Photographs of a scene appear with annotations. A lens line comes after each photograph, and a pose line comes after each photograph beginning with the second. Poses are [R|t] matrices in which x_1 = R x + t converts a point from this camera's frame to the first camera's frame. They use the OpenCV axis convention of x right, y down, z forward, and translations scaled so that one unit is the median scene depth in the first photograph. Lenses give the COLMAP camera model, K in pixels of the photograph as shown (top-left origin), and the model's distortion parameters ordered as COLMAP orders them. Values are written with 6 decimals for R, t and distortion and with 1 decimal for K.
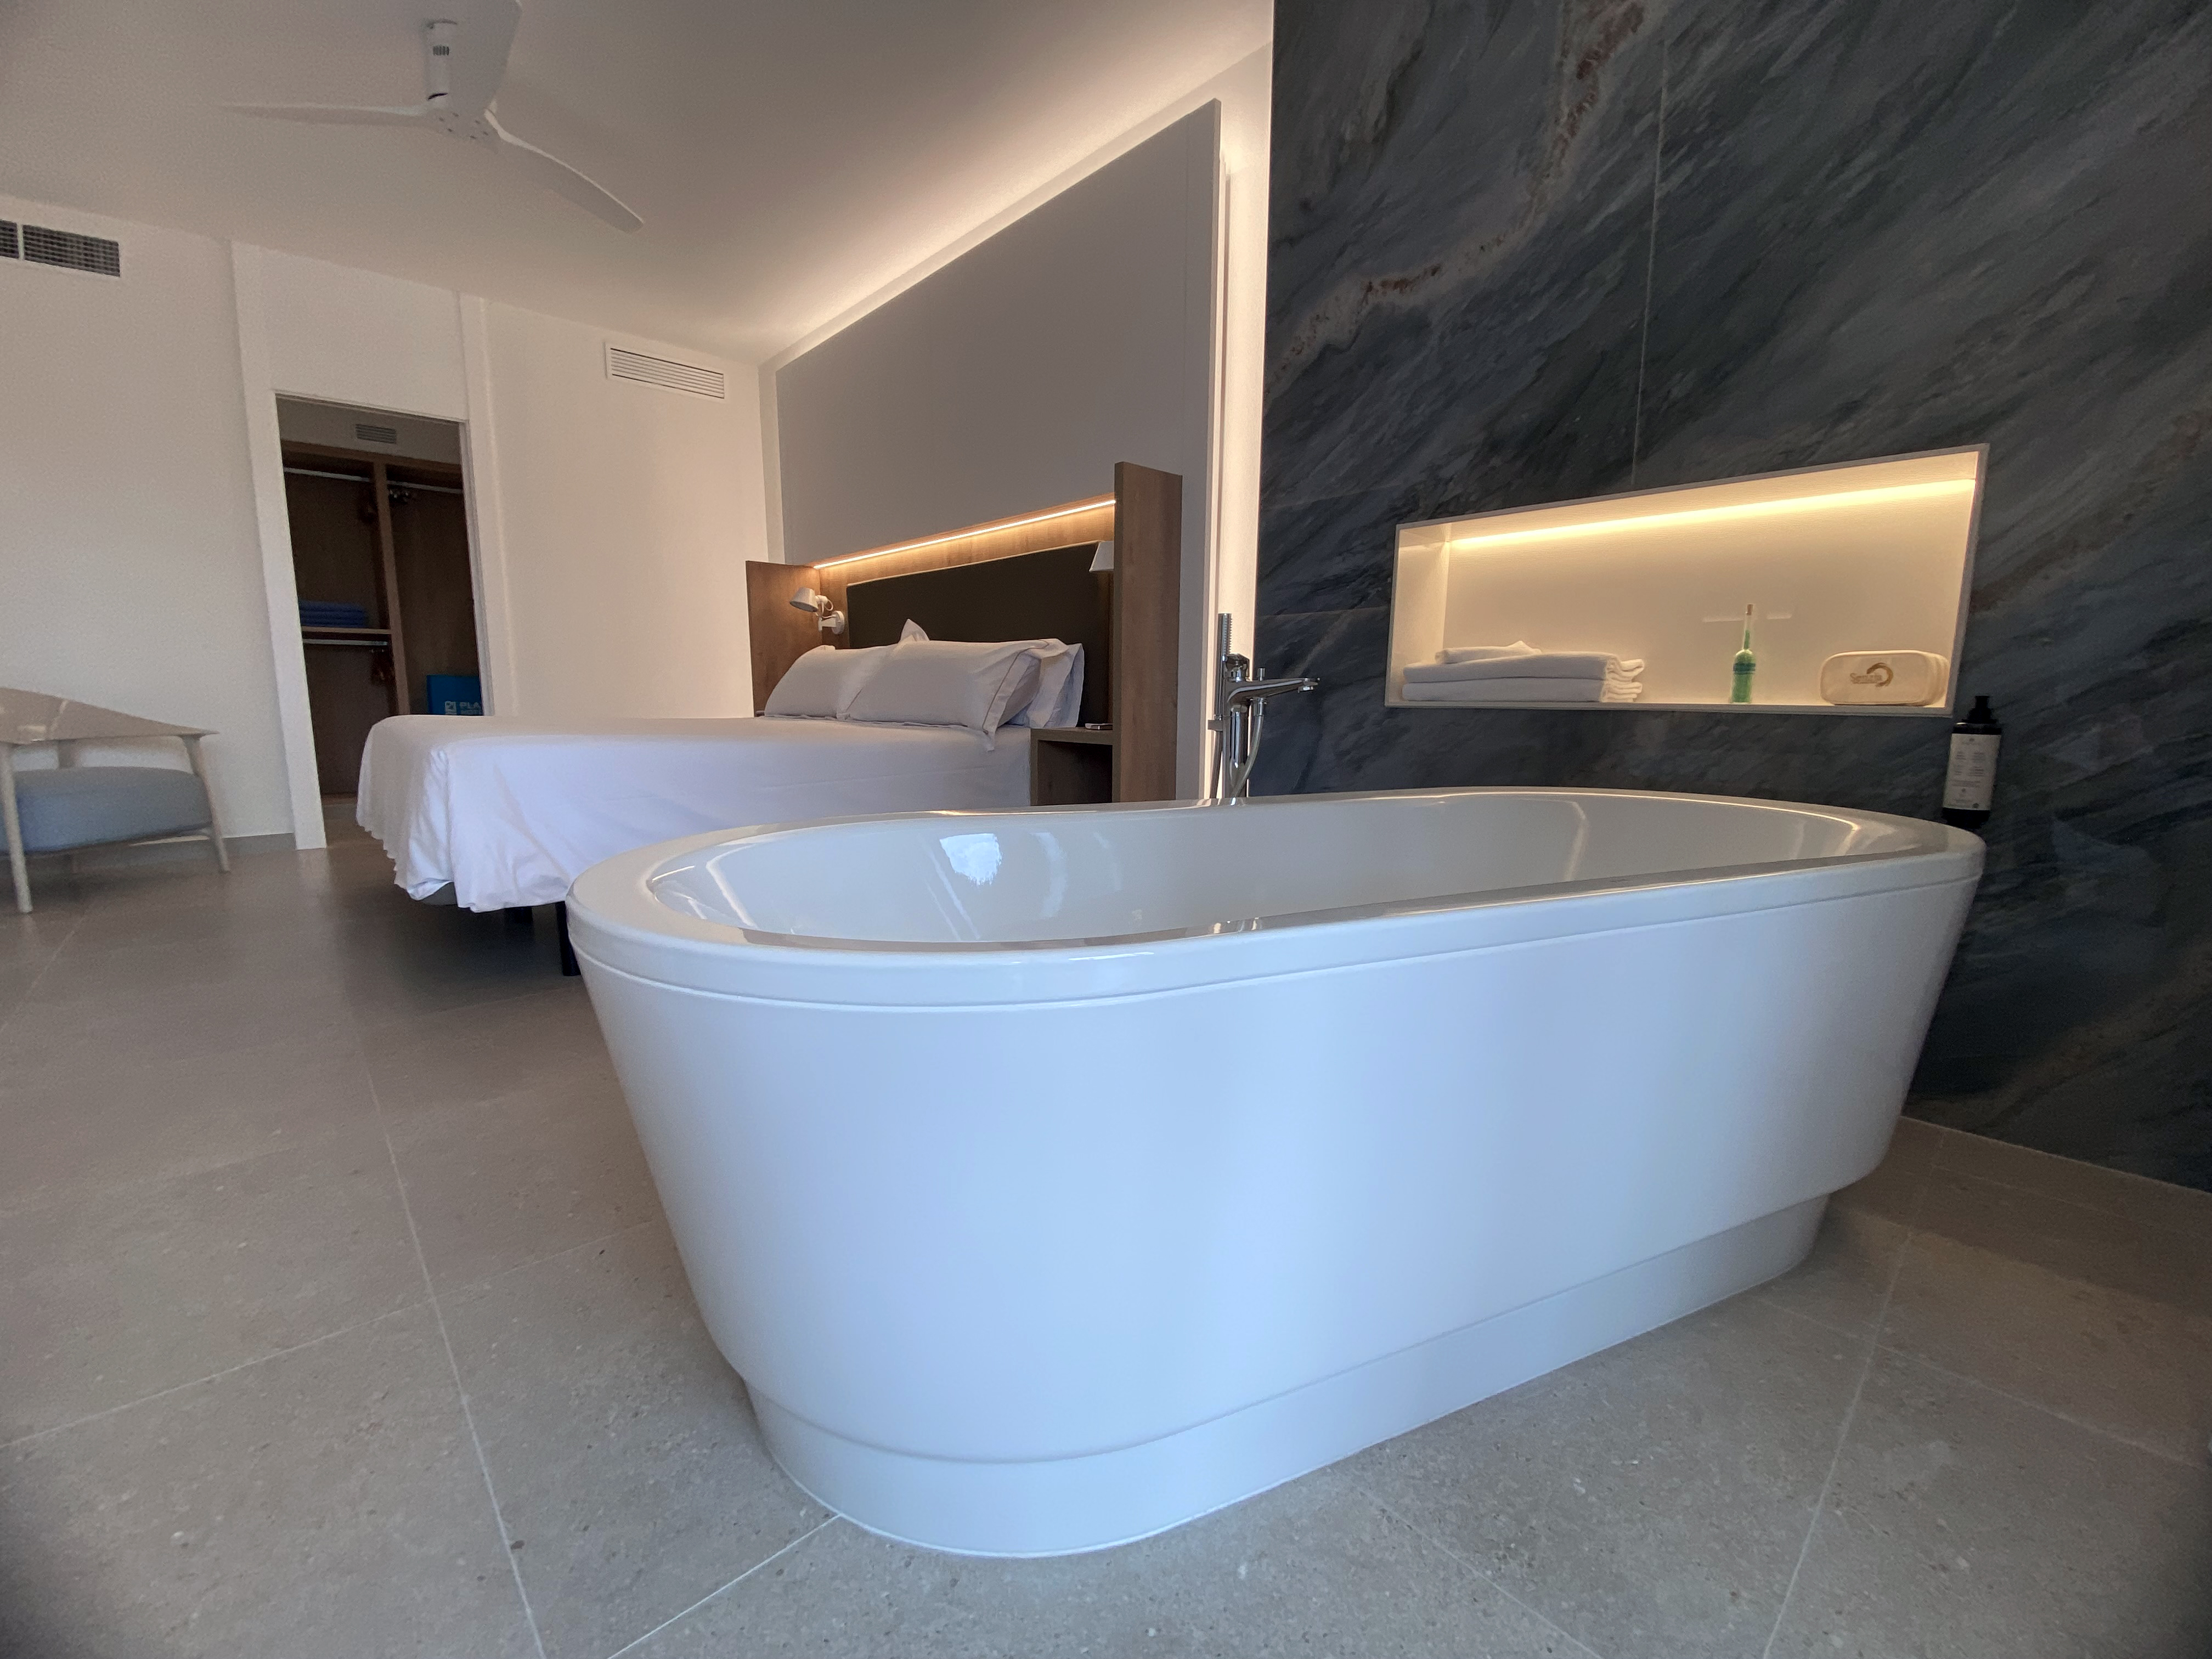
lens RADIAL K [[898.4, 0, 1106.0], [0, 898.4, 829.5], [0, 0, 1]] dist [0.016501, -0.016853]
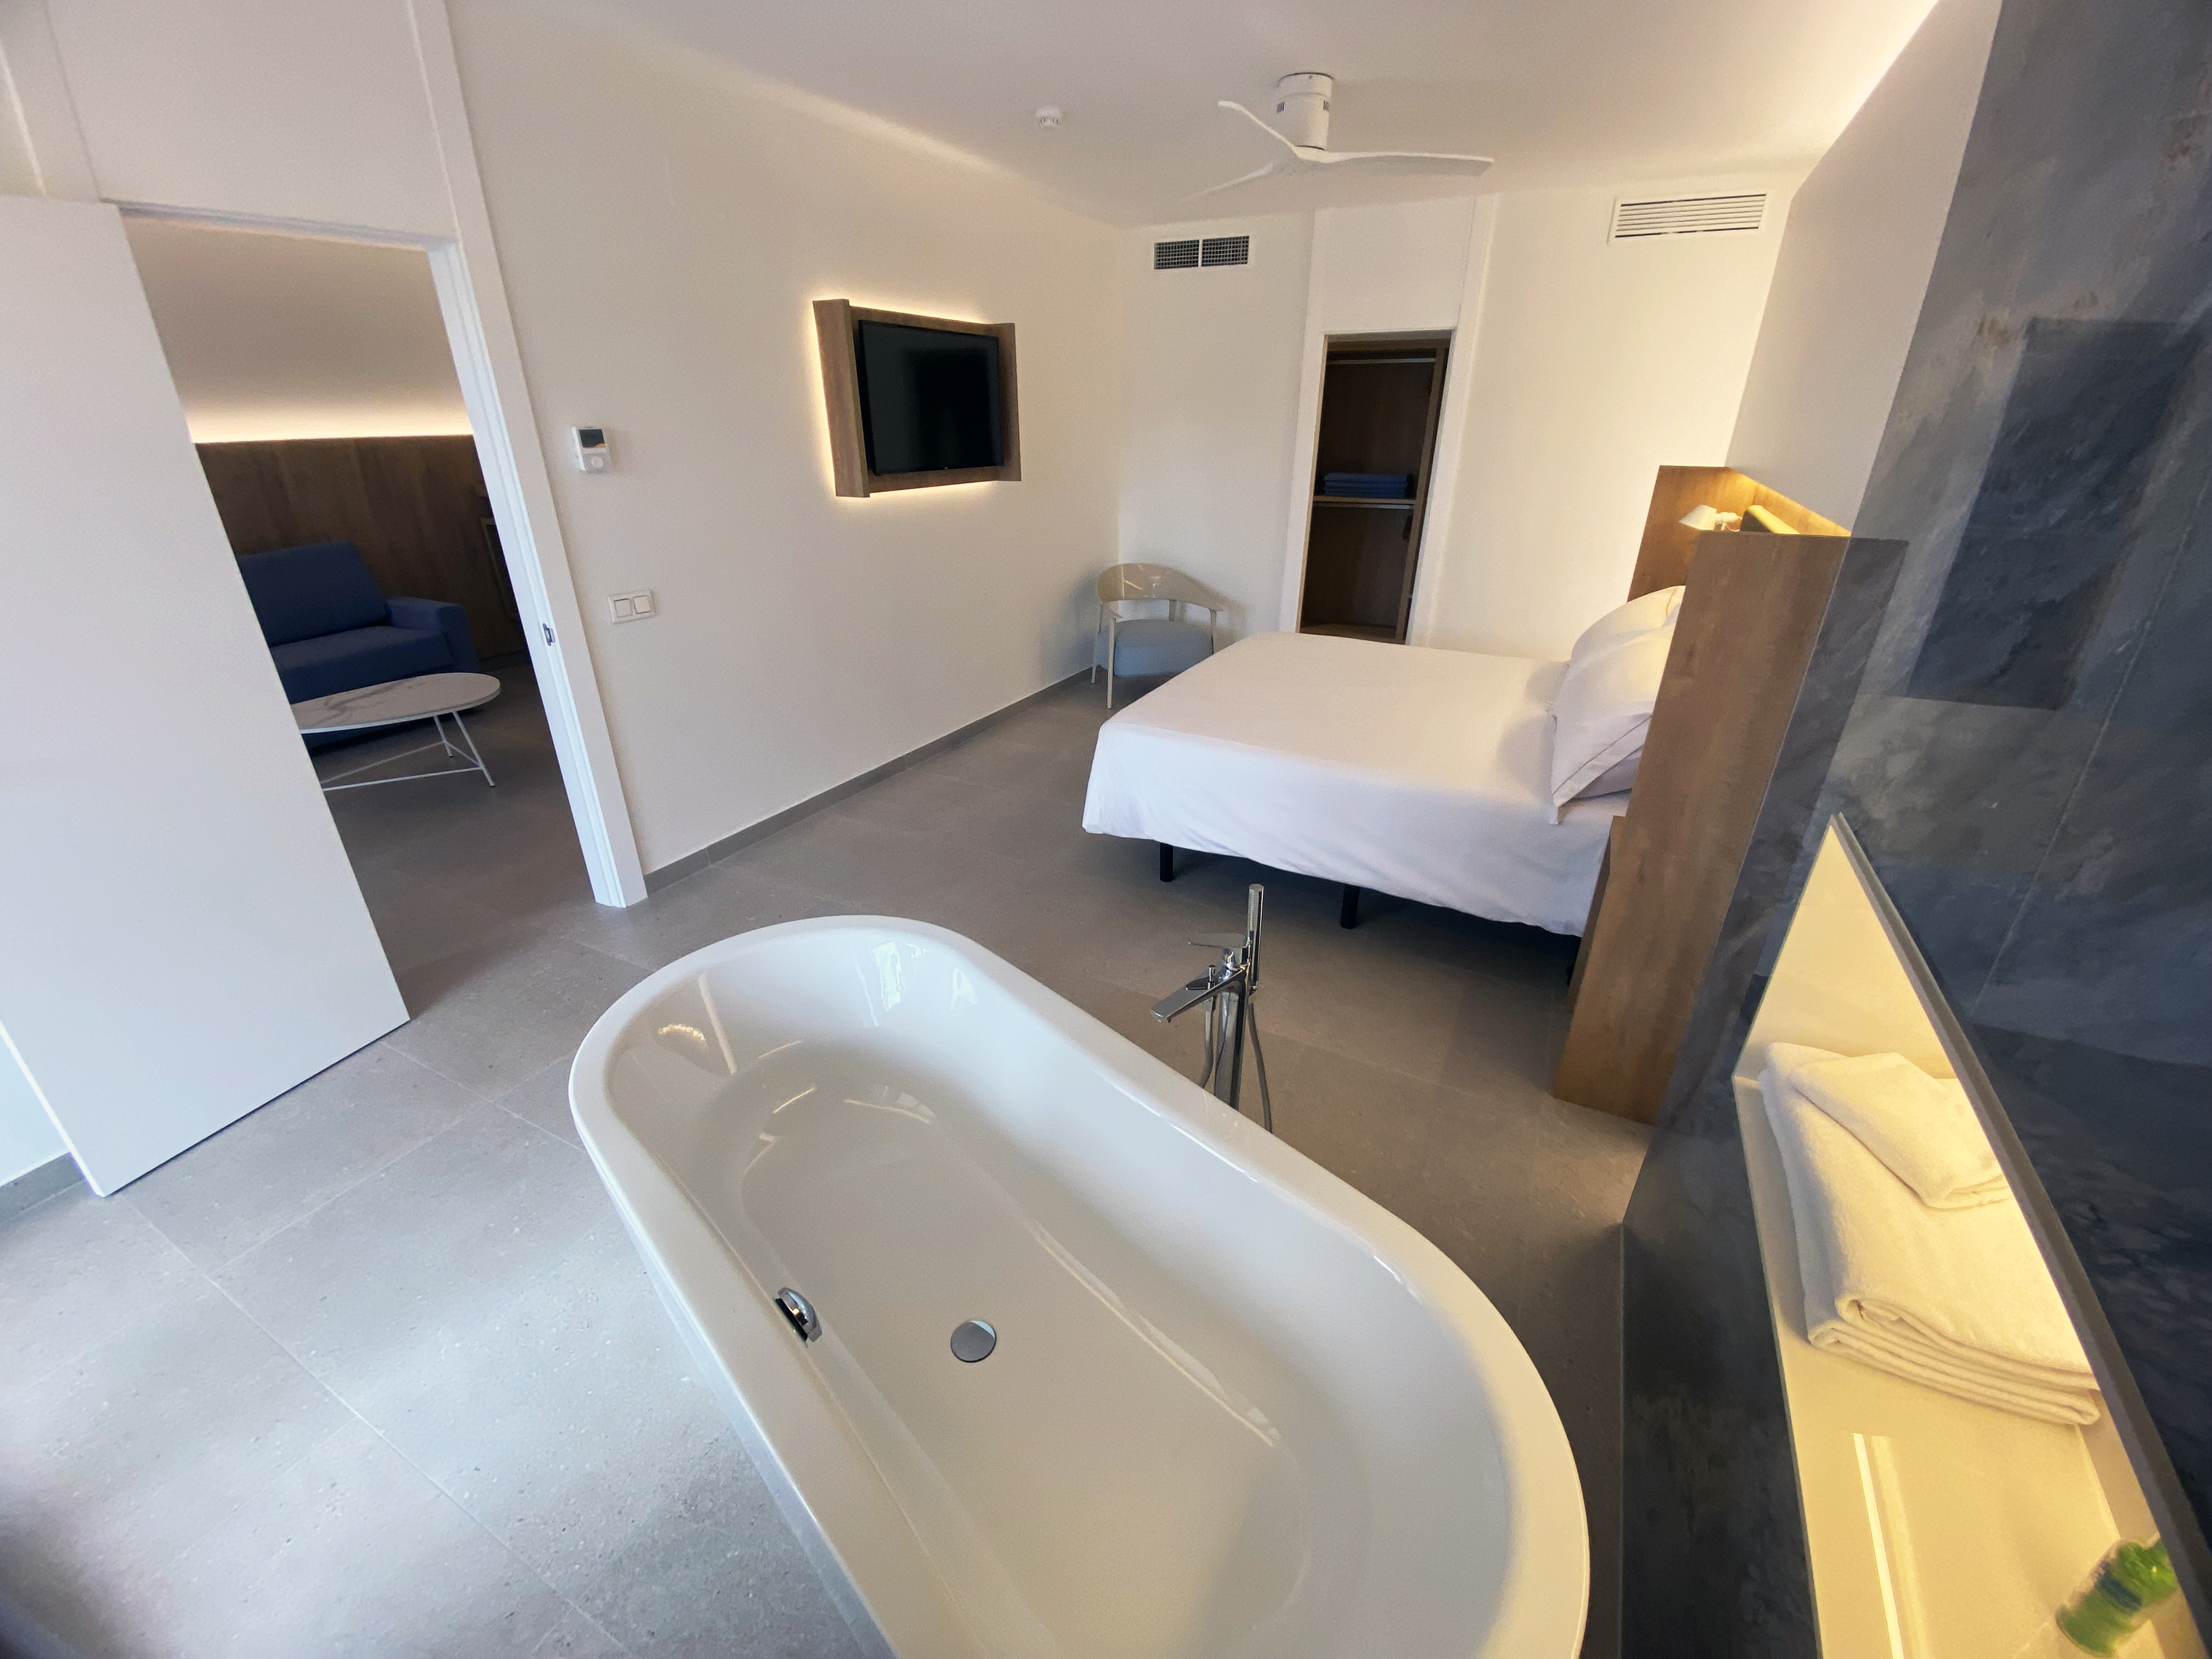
lens RADIAL K [[903.5, 0, 1106.0], [0, 903.5, 829.5], [0, 0, 1]] dist [0.021655, -0.018504]
pose [[0.337381, 0.391510, -0.856092, 0.690974], [-0.138802, 0.920162, 0.366110, -0.501471], [0.931079, -0.004691, 0.364788, 0.428261]]
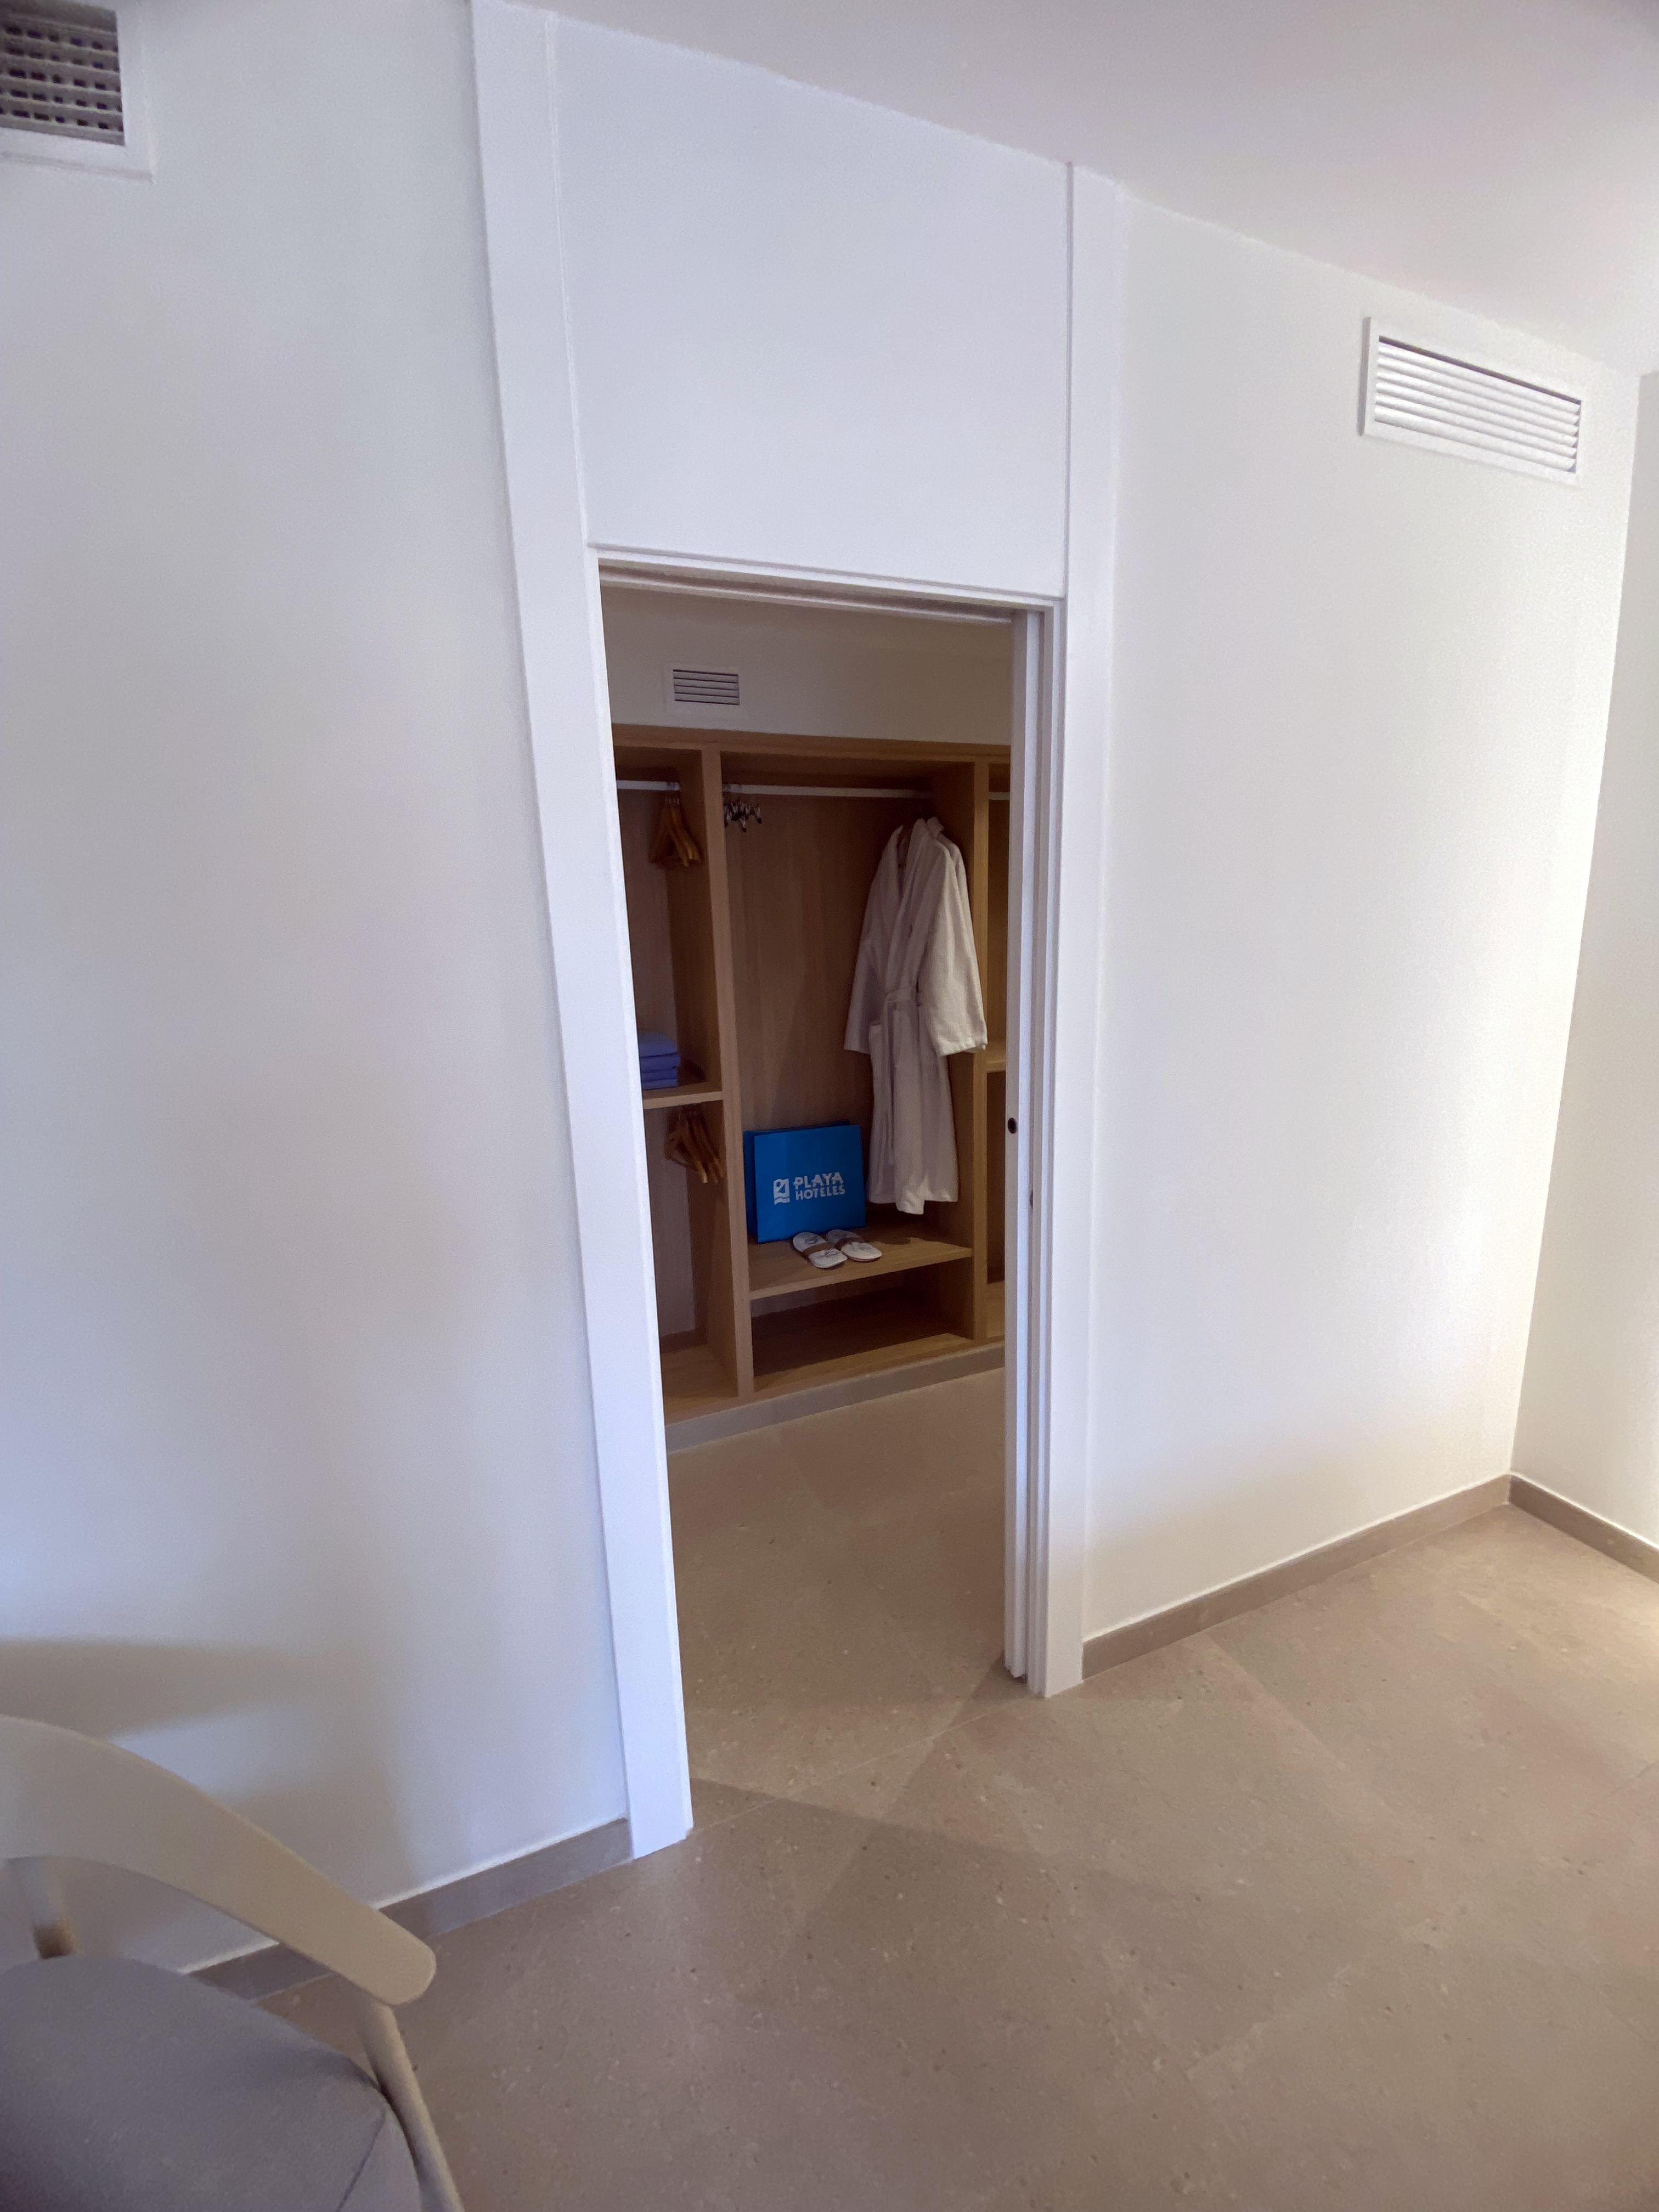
lens RADIAL K [[903.5, 0, 829.5], [0, 903.5, 1106.0], [0, 0, 1]] dist [0.021655, -0.018504]
pose [[0.933573, 0.030968, -0.357047, -1.376333], [-0.011593, 0.998348, 0.056279, -0.601473], [0.358200, -0.048402, 0.932389, 1.356607]]
